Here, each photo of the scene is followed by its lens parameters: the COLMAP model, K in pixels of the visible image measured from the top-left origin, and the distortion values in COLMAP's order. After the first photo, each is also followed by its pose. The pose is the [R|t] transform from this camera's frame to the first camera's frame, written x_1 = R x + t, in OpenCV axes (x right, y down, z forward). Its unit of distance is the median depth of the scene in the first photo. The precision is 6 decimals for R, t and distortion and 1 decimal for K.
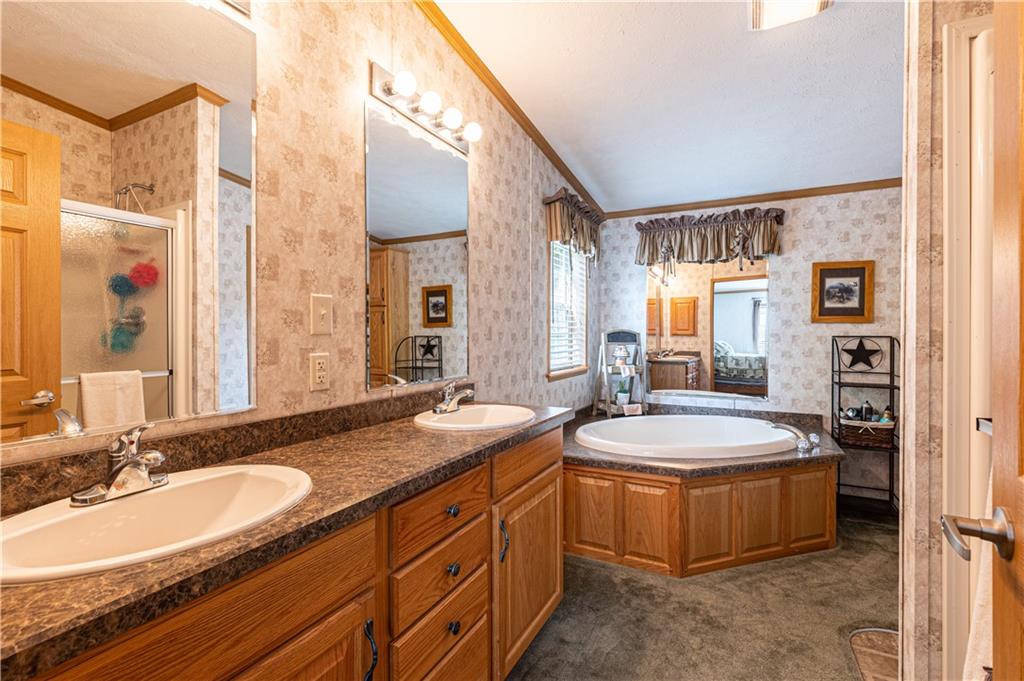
lens RADIAL K [[460.3, 0, 509.7], [0, 460.3, 336.8], [0, 0, 1]] dist [0.003123, -0.001921]
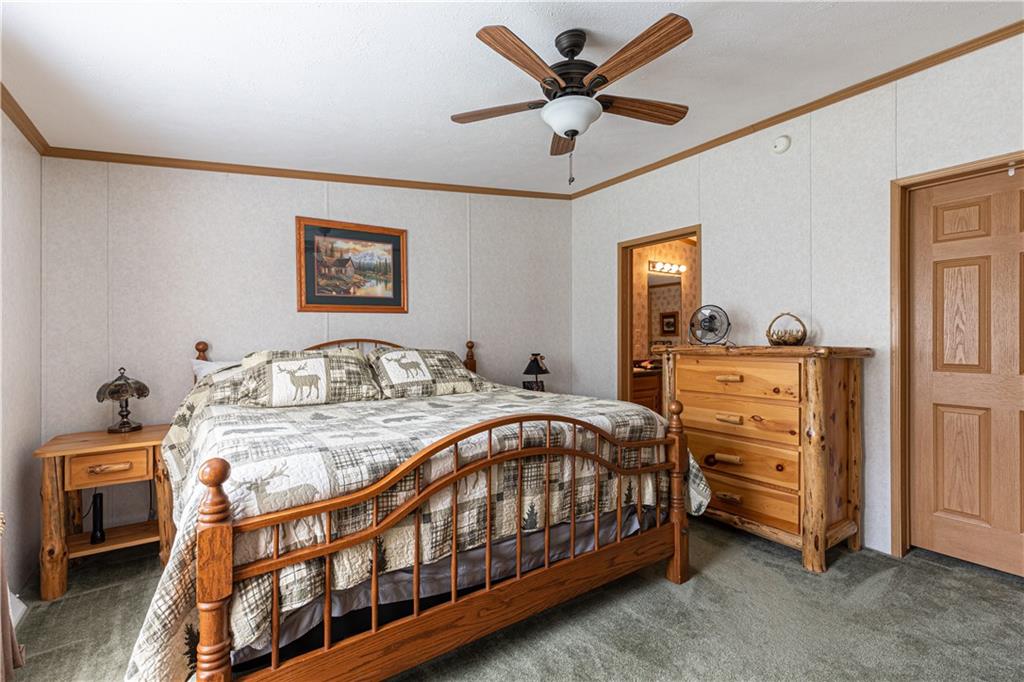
lens RADIAL K [[460.3, 0, 509.5], [0, 460.3, 340.9], [0, 0, 1]] dist [0.003123, -0.001921]
pose [[0.882317, 0.008126, -0.470586, 0.126286], [-0.009993, 0.999949, -0.001470, 0.004461], [0.470550, 0.006000, 0.882353, -0.797582]]
